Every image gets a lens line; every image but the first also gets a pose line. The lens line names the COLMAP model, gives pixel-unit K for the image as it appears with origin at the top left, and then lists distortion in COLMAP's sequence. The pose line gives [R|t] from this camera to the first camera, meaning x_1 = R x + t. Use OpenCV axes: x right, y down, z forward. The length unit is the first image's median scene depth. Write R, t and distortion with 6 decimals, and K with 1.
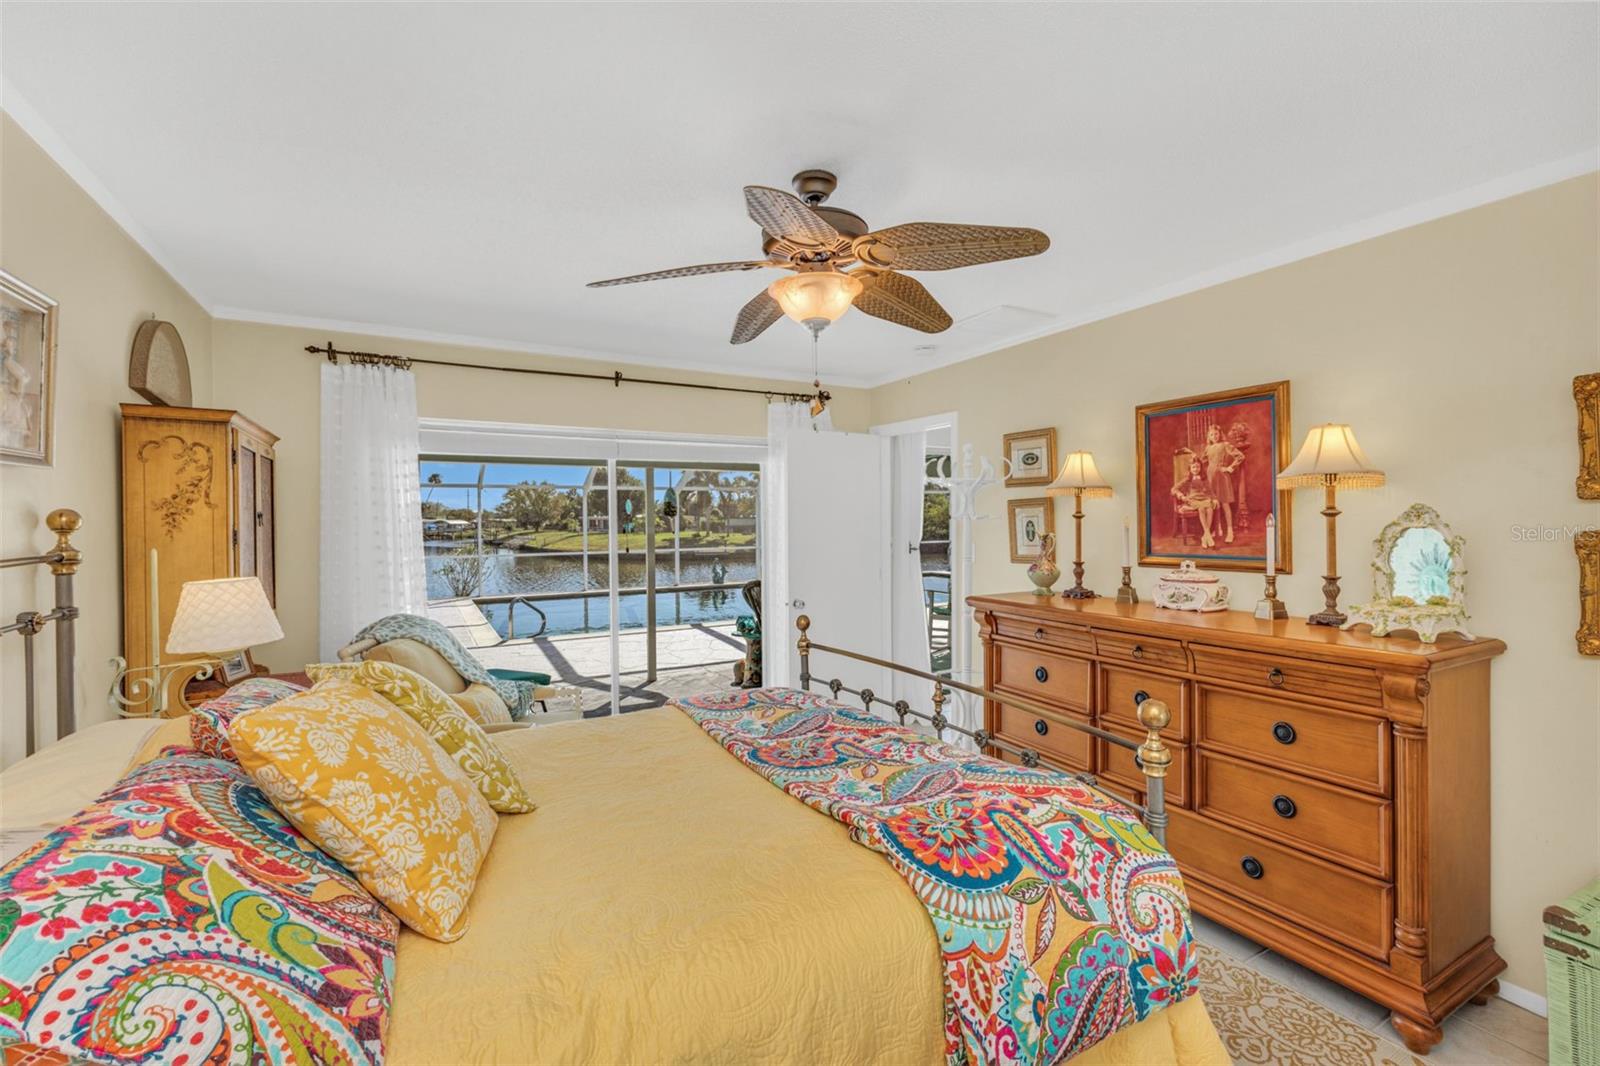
lens RADIAL K [[699.1, 0, 803.6], [0, 699.1, 527.1], [0, 0, 1]] dist [0.009675, -0.000645]
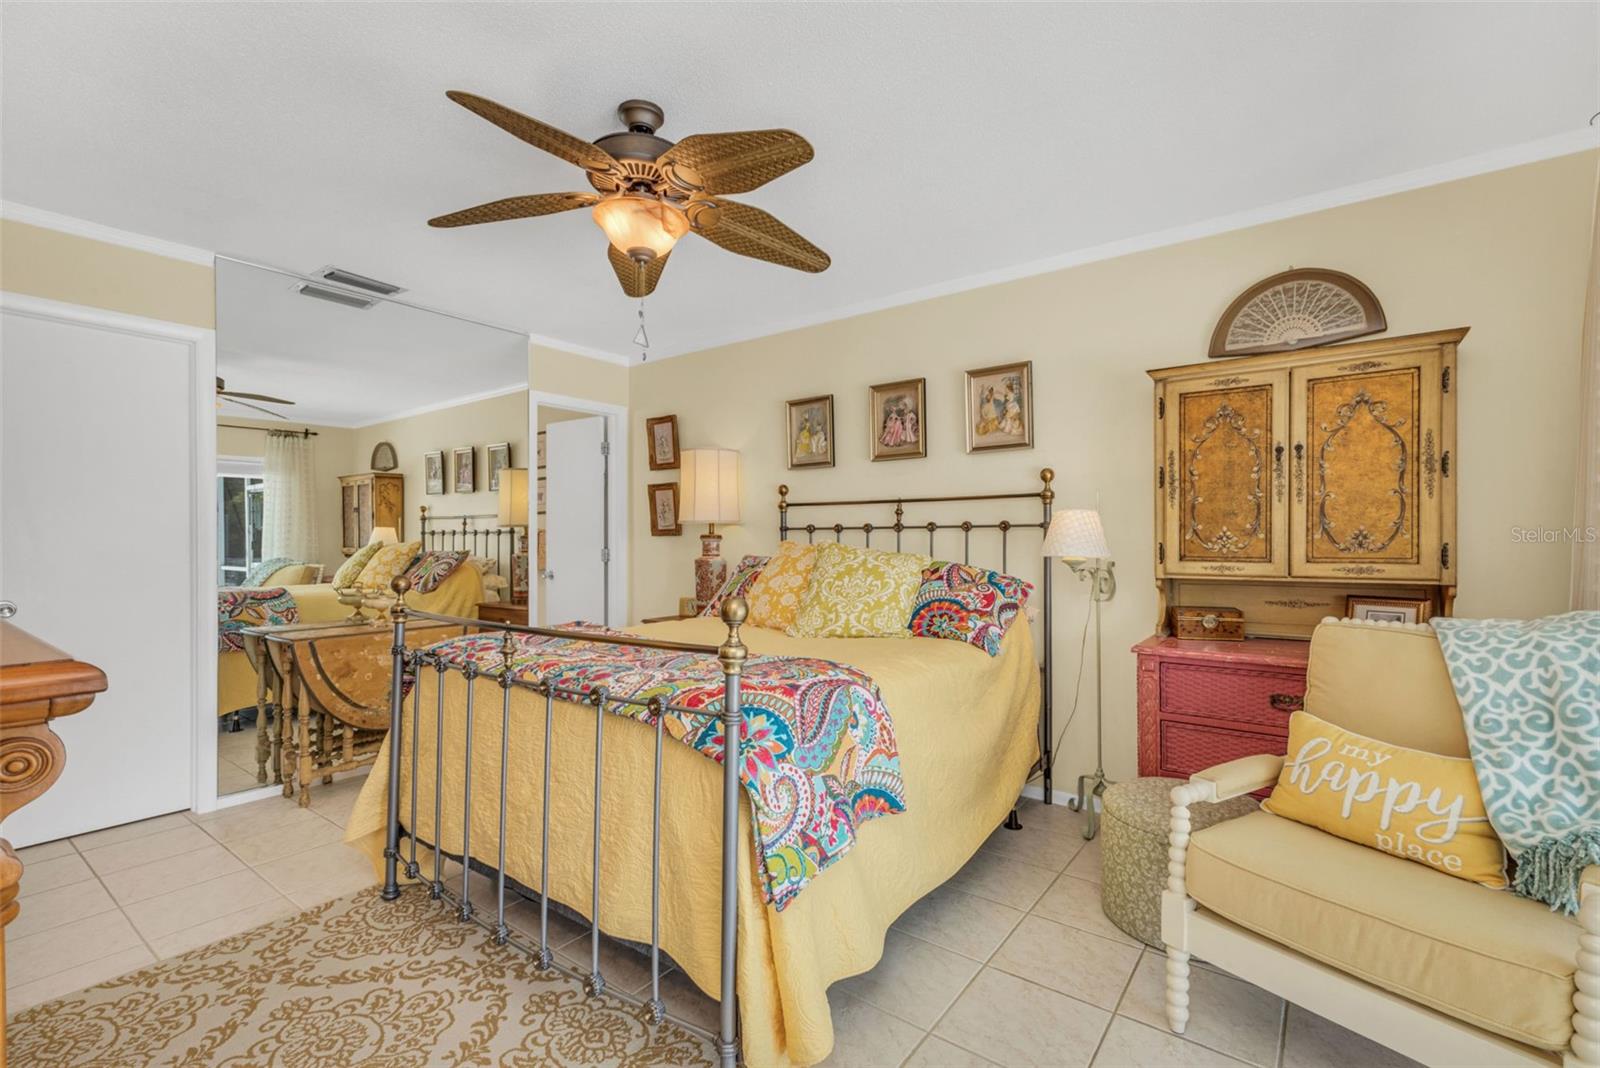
lens RADIAL K [[703.1, 0, 800.0], [0, 703.1, 534.0], [0, 0, 1]] dist [0.001780, 0.000474]
pose [[-0.915053, 0.009681, -0.403218, 0.354700], [0.006292, 0.999933, 0.009728, 0.158911], [0.403285, 0.006365, -0.915052, 3.114903]]
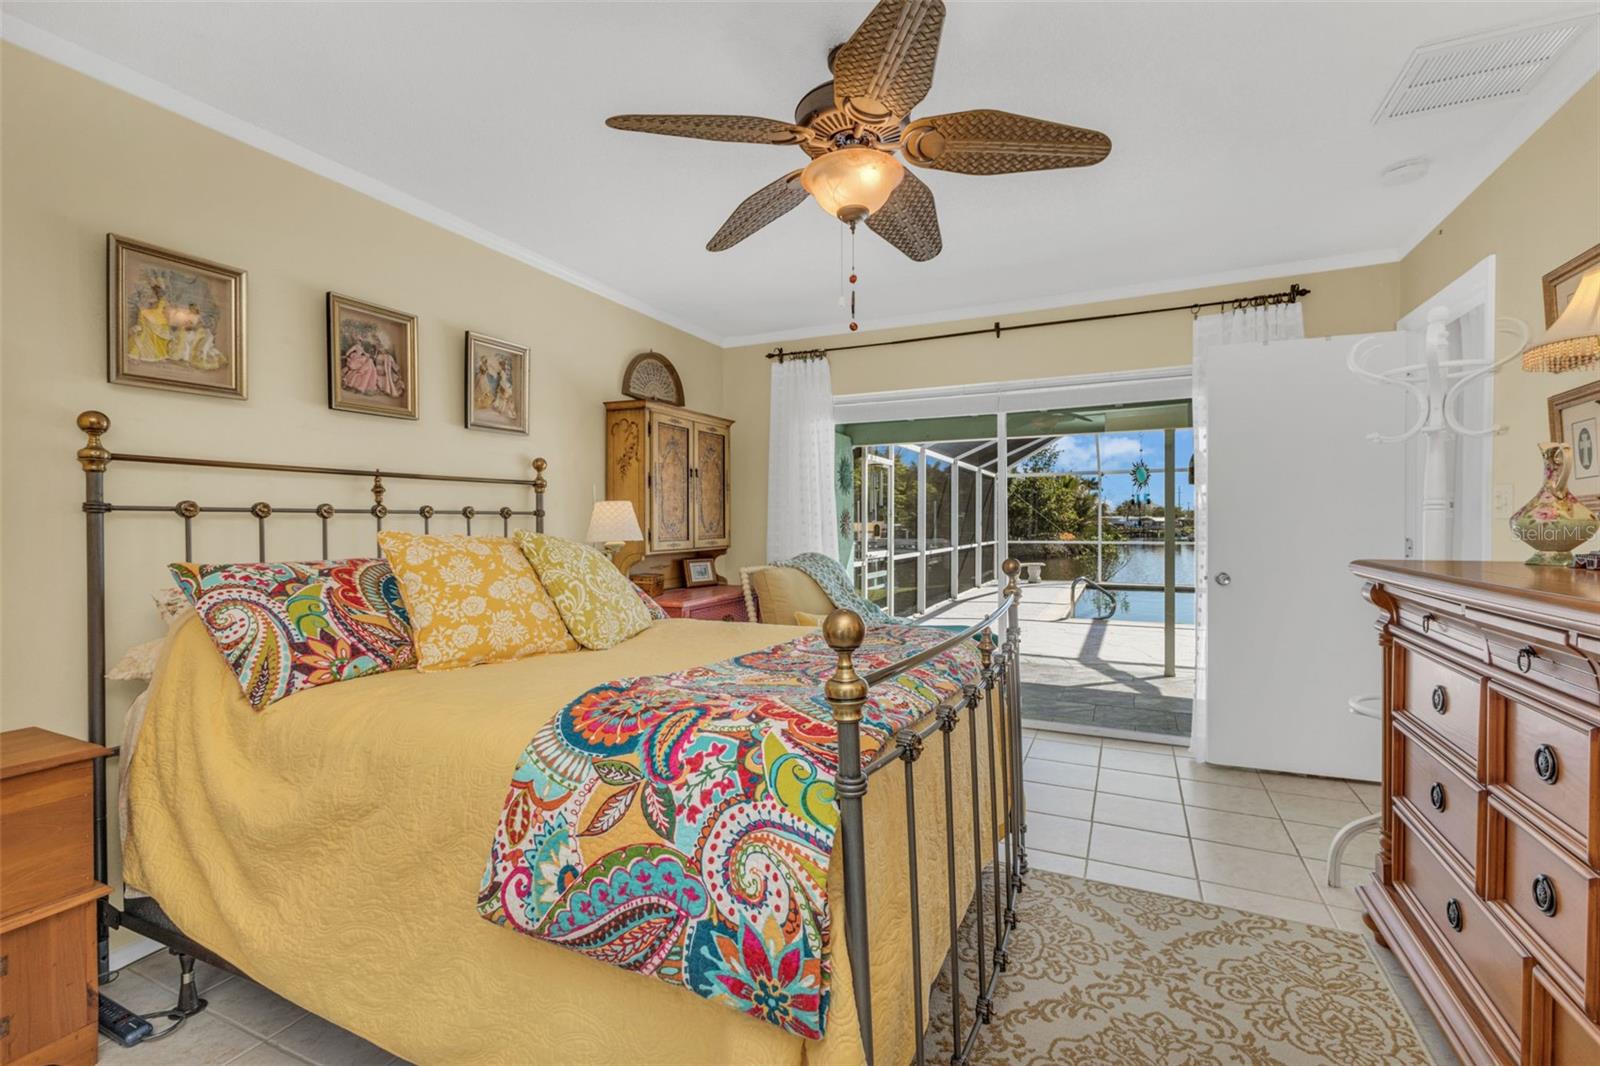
lens RADIAL K [[703.1, 0, 800.0], [0, 703.1, 533.0], [0, 0, 1]] dist [0.001780, 0.000474]
pose [[0.575643, 0.018052, -0.817502, 1.141045], [-0.011371, 0.999836, 0.014072, 0.180665], [0.817622, 0.001195, 0.575754, 0.632863]]
